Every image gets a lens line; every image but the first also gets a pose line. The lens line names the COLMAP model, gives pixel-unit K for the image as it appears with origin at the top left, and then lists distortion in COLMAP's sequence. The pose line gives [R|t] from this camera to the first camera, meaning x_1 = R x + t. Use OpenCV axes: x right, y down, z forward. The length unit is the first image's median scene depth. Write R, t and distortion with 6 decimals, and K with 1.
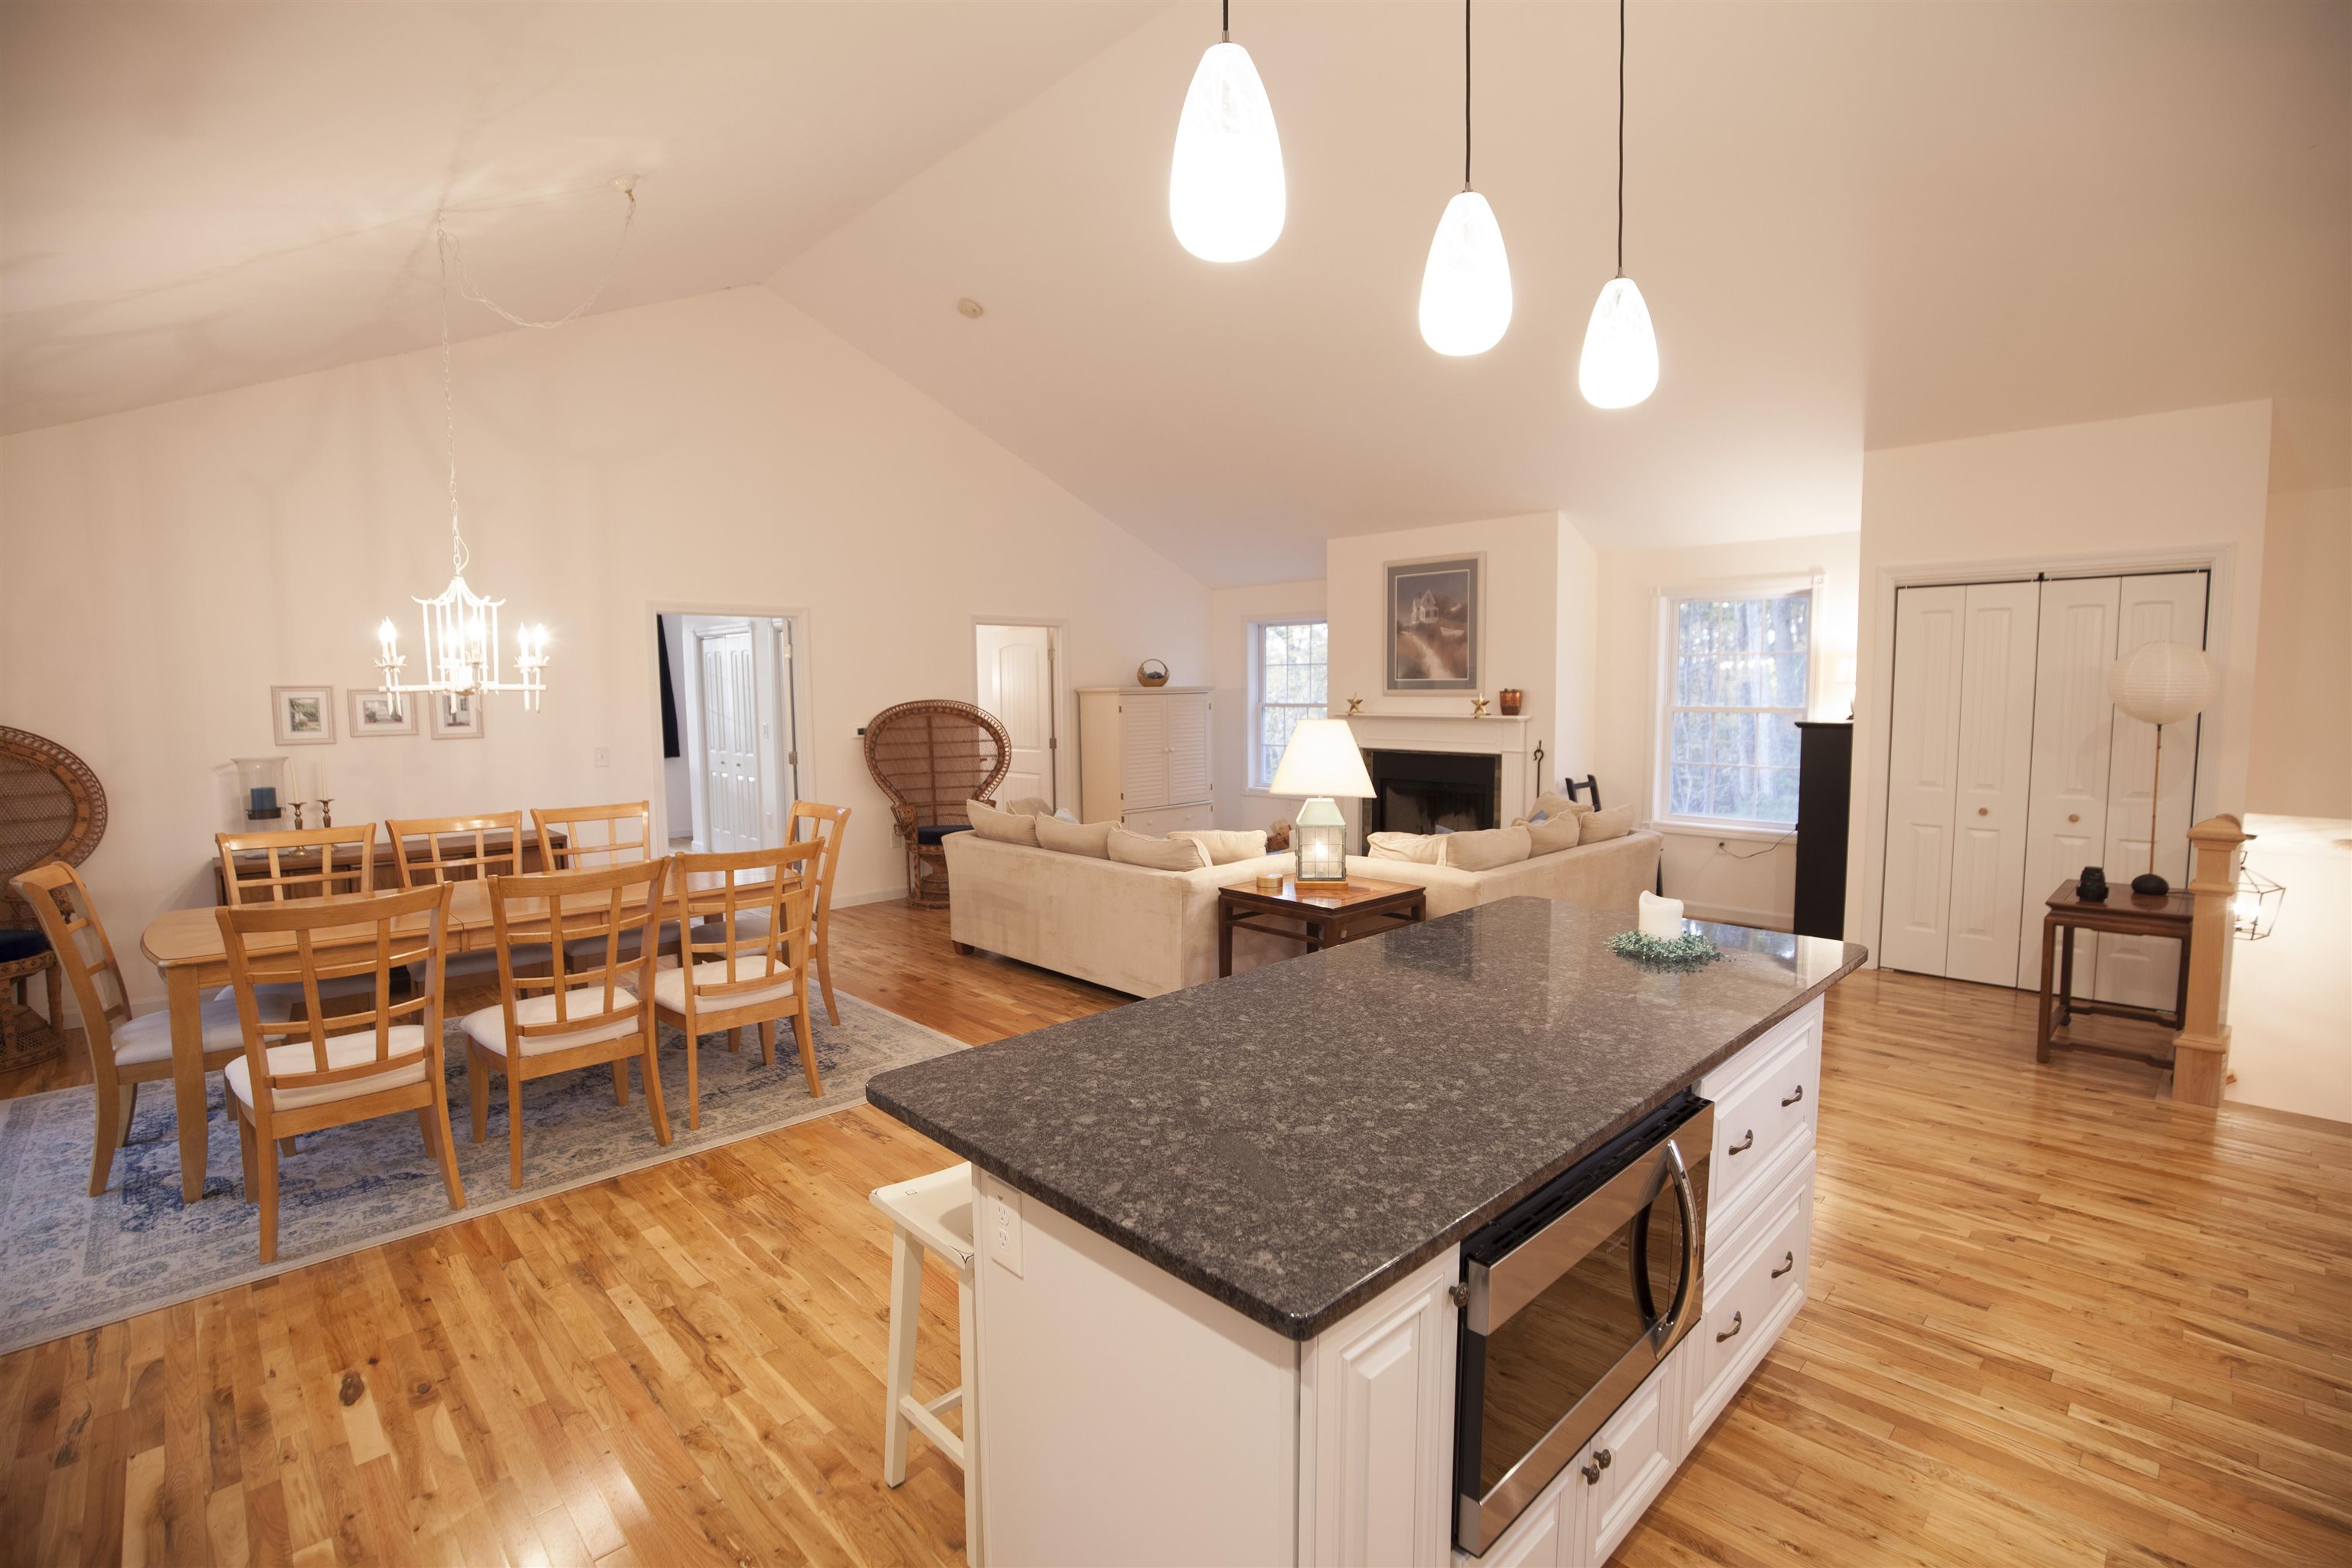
lens RADIAL K [[1076.2, 0, 1173.7], [0, 1076.2, 787.1], [0, 0, 1]] dist [-0.037286, 0.007791]
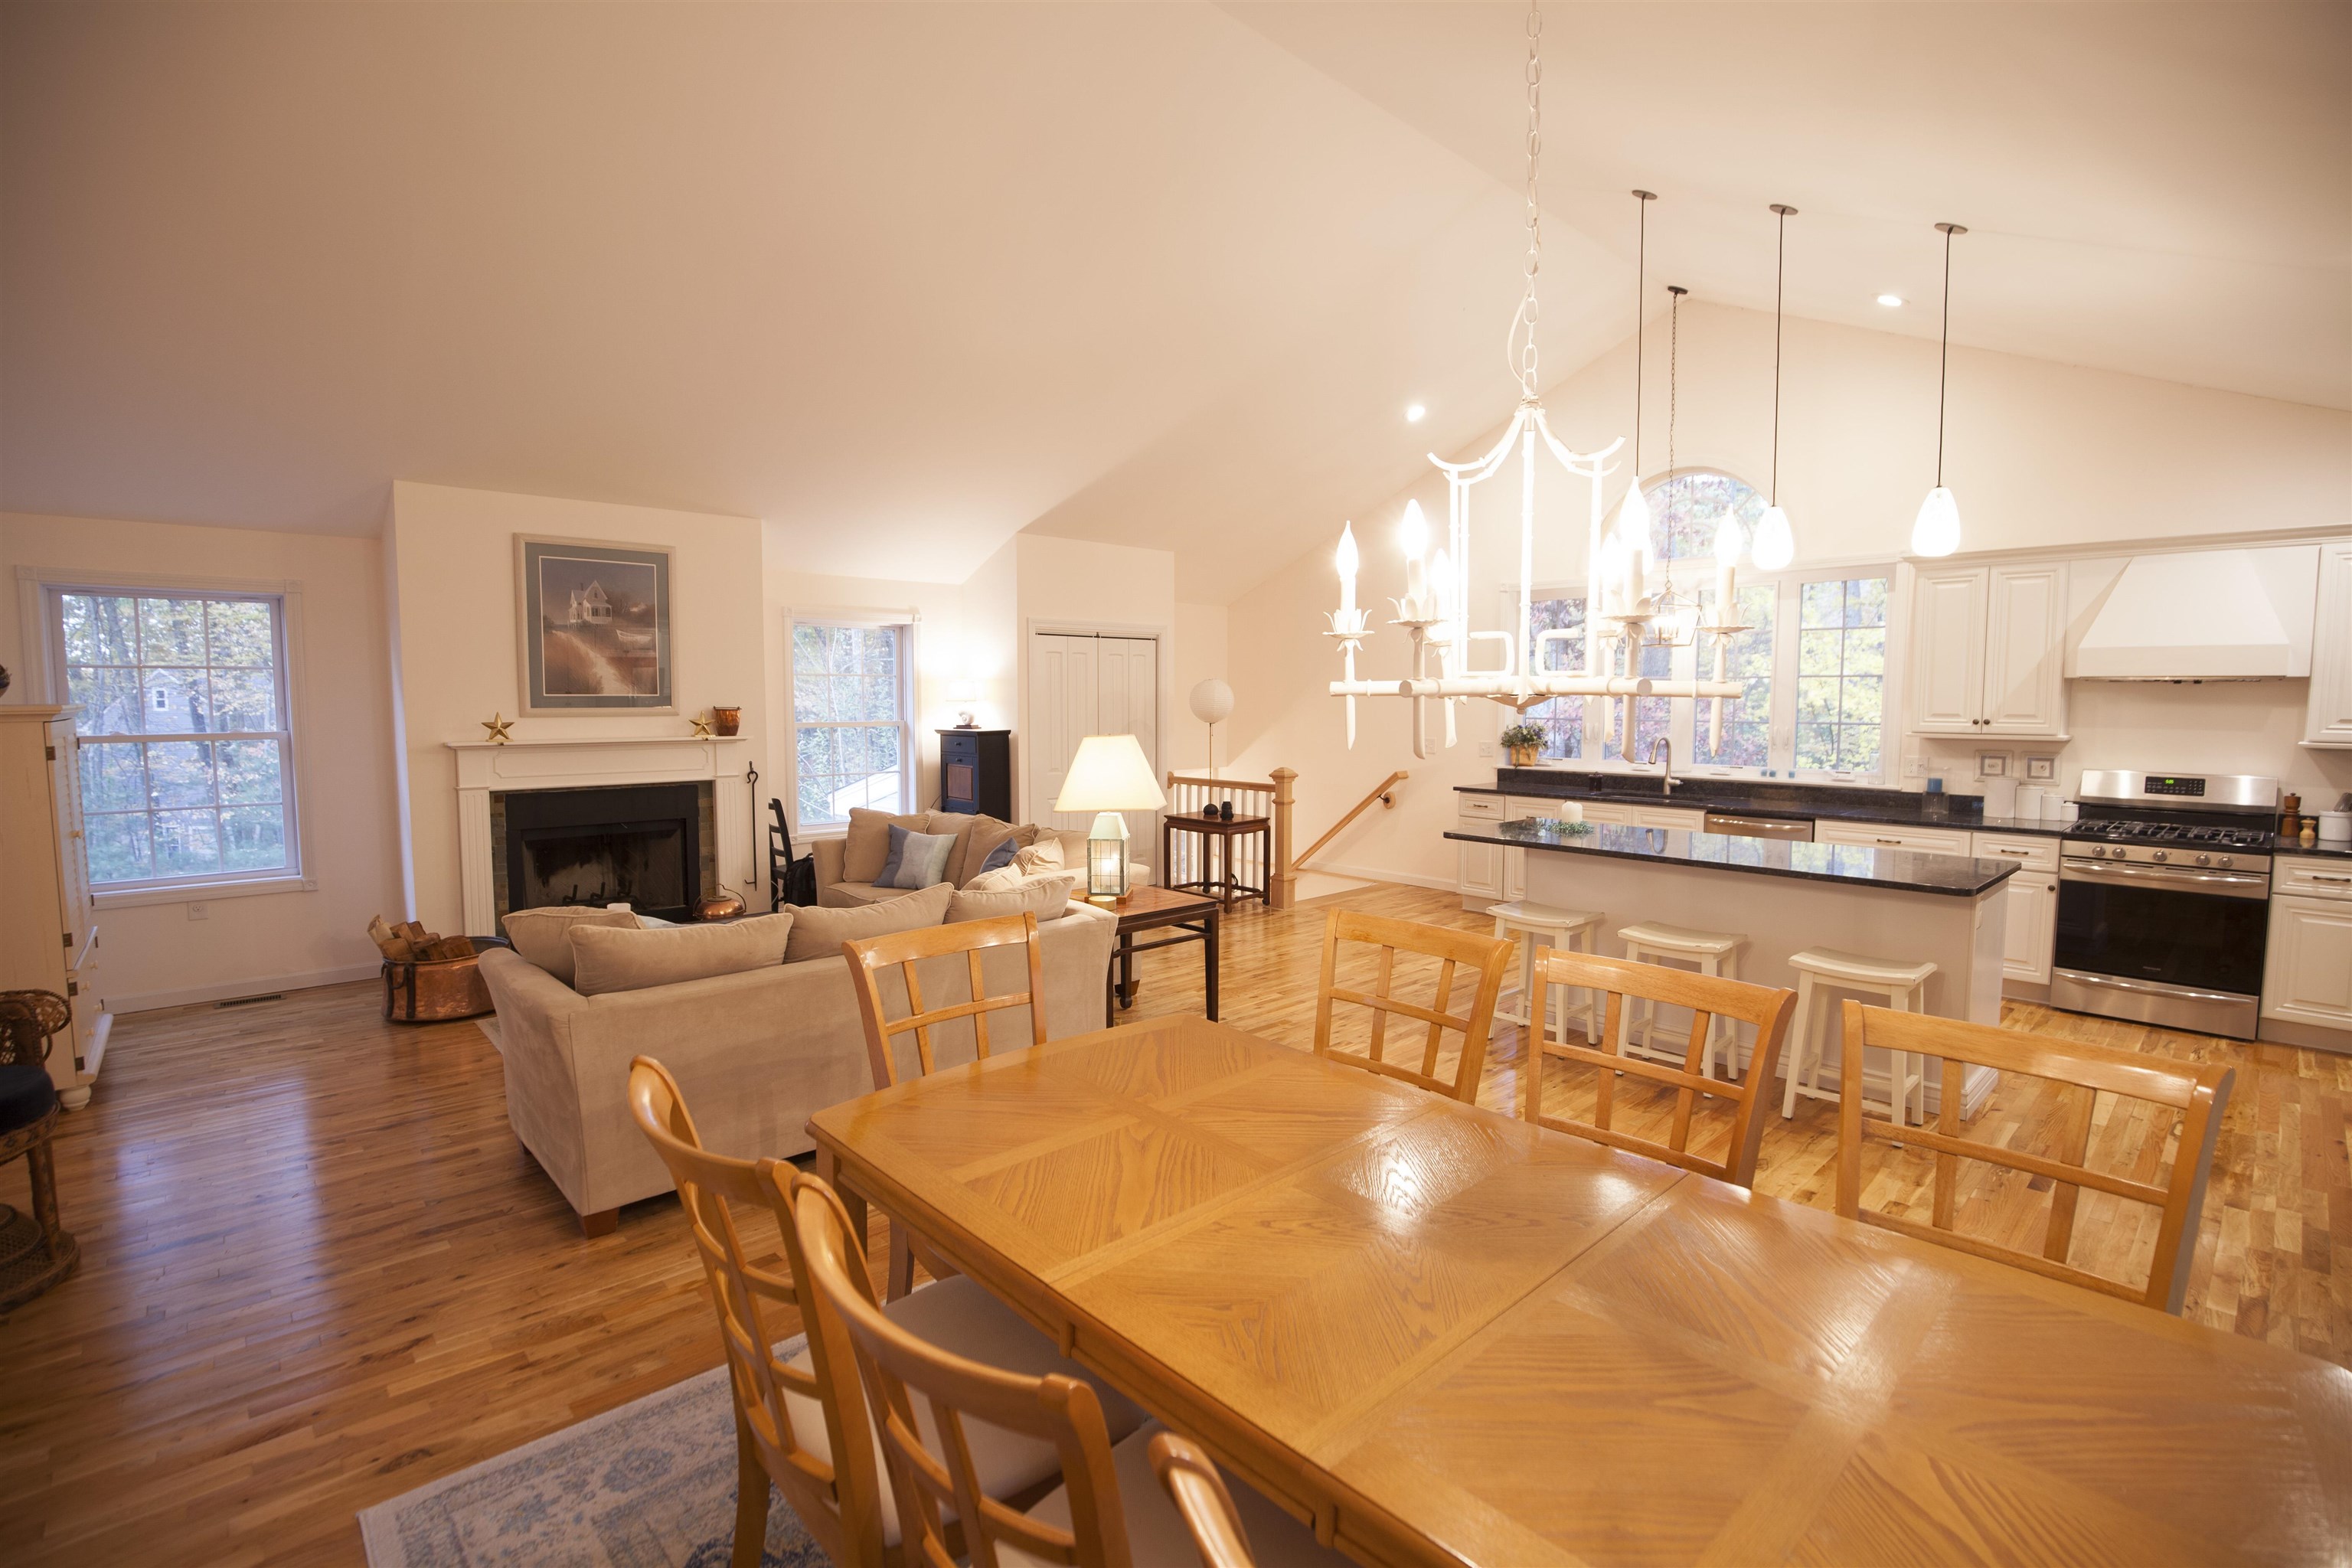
lens RADIAL K [[1076.2, 0, 1170.7], [0, 1076.2, 776.8], [0, 0, 1]] dist [-0.037286, 0.007791]
pose [[0.012070, -0.063101, 0.997934, -0.726258], [0.092242, 0.993822, 0.061725, -0.066009], [-0.995663, 0.091307, 0.017816, 0.763950]]
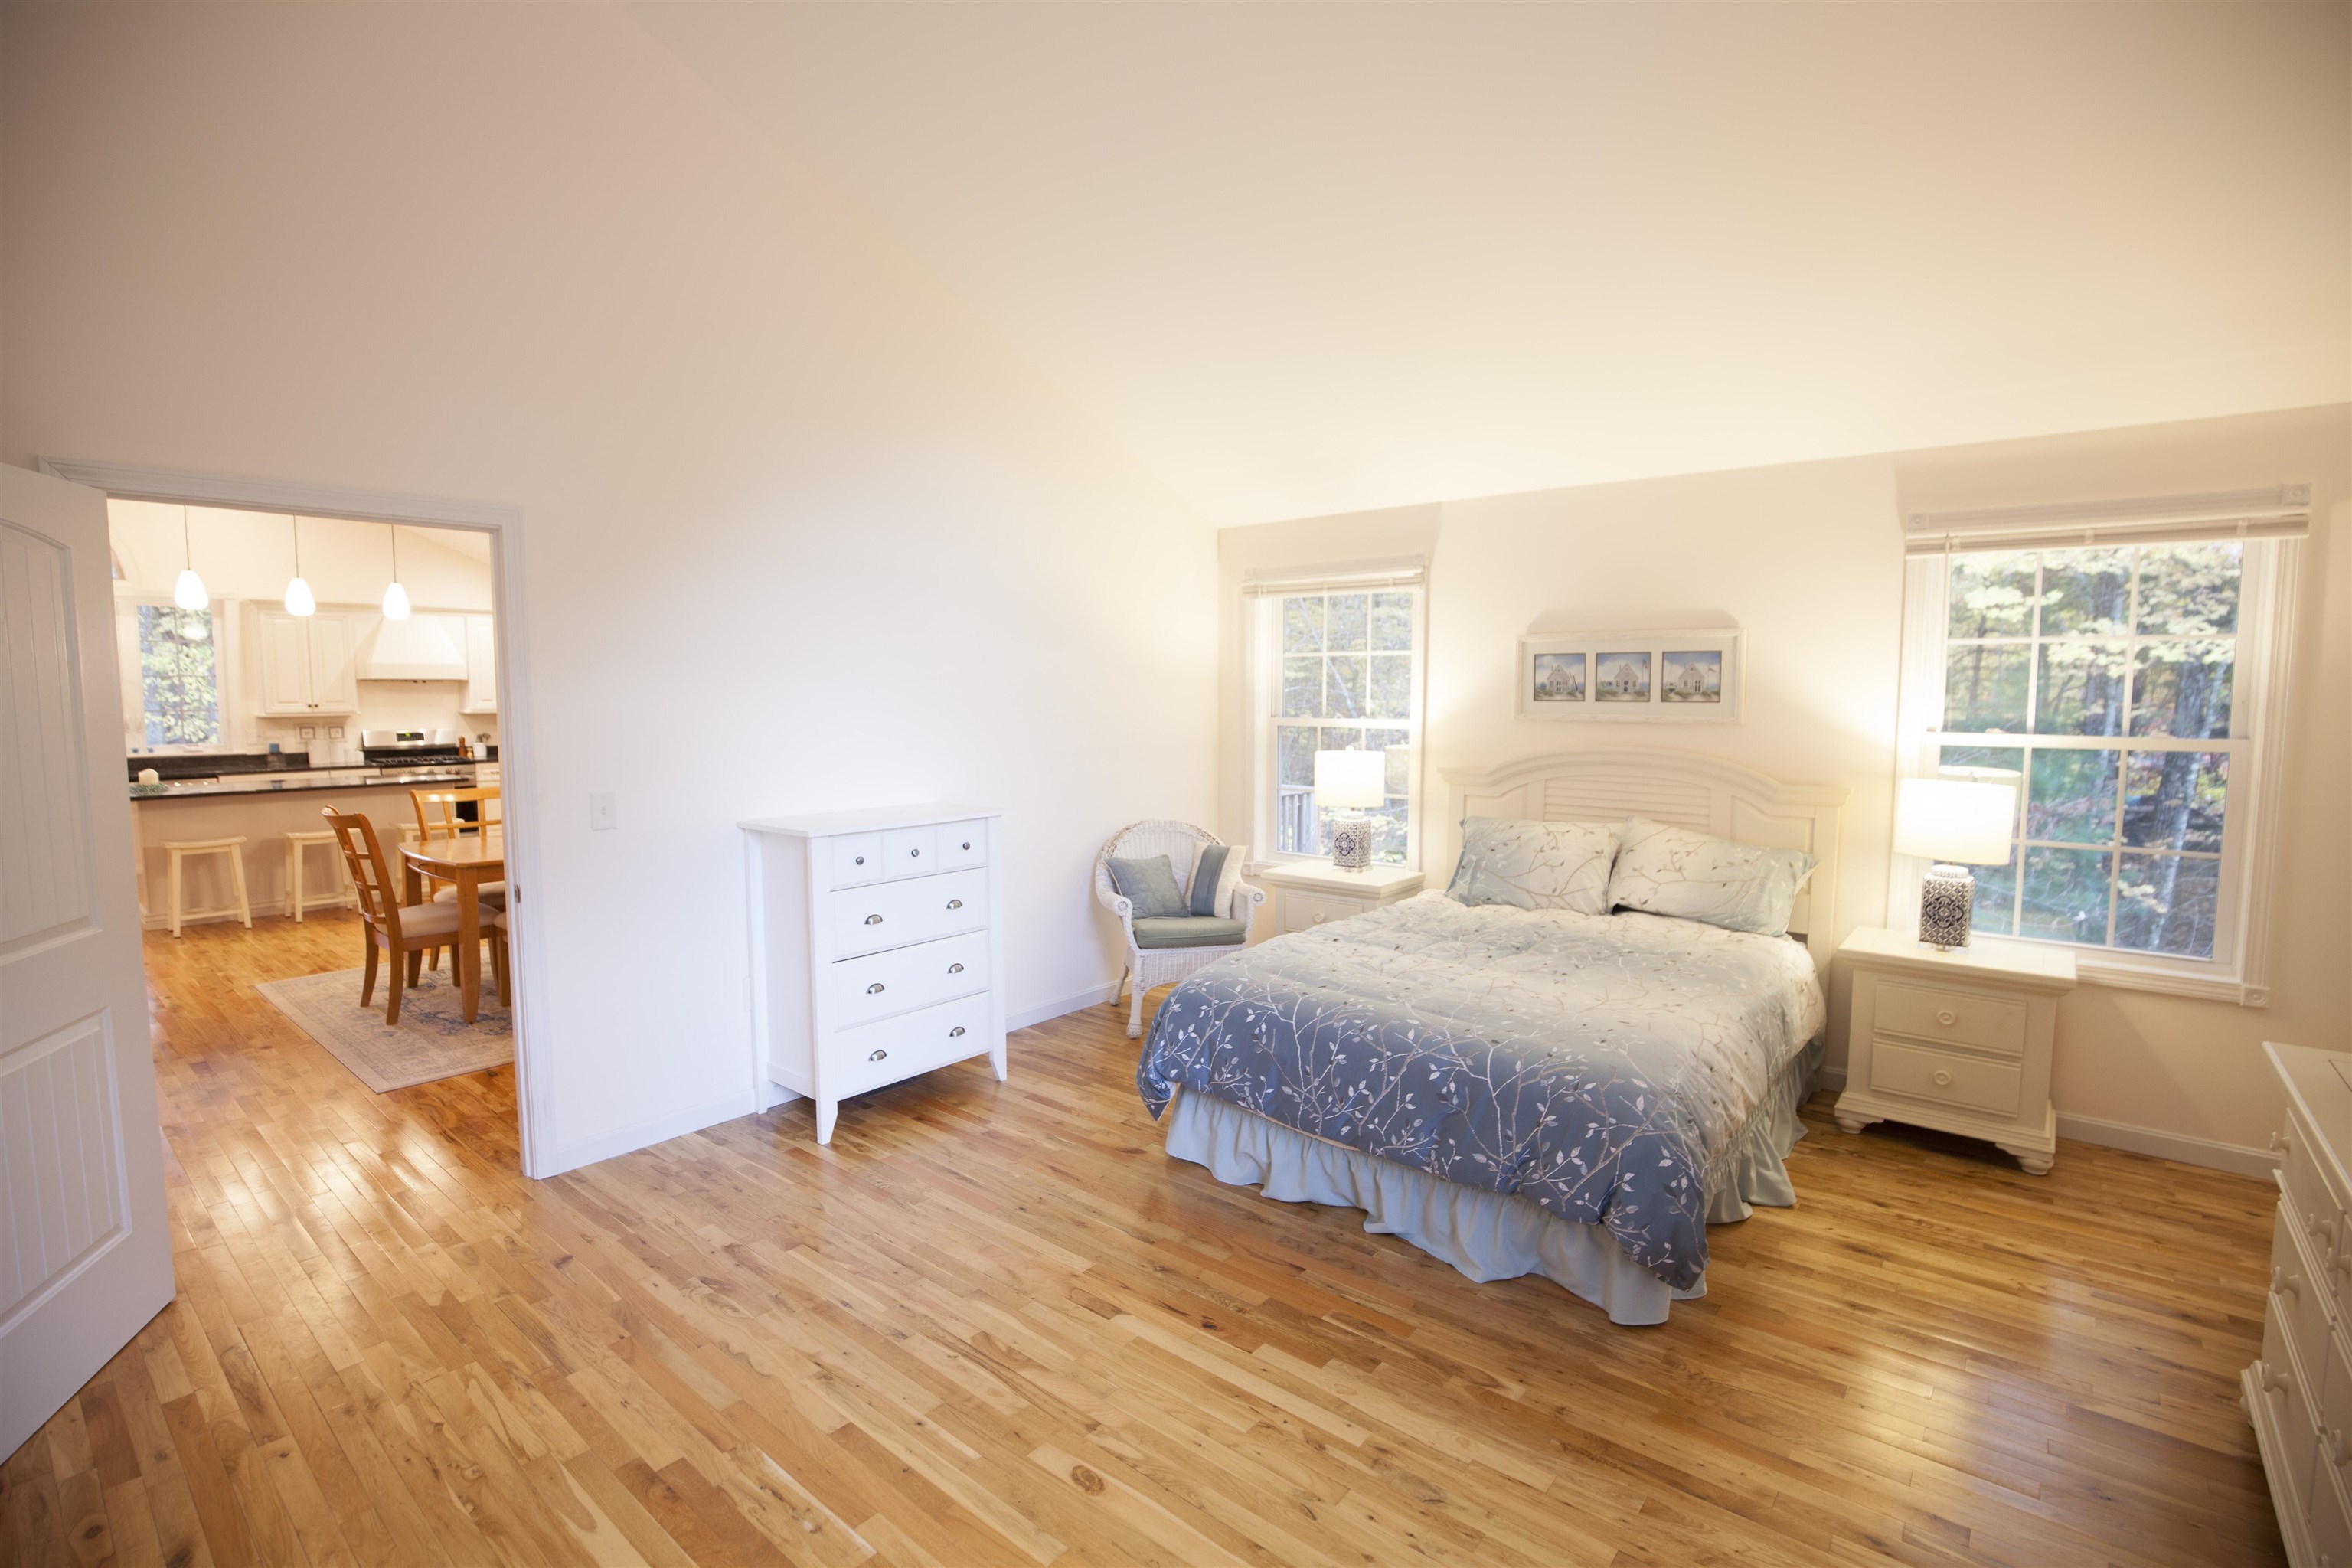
lens RADIAL K [[1076.2, 0, 1180.9], [0, 1076.2, 780.1], [0, 0, 1]] dist [-0.037286, 0.007791]
pose [[-0.991991, 0.018333, -0.124973, -0.846819], [-0.004131, 0.984172, 0.177169, -0.166016], [0.126243, 0.176266, -0.976214, 1.792281]]
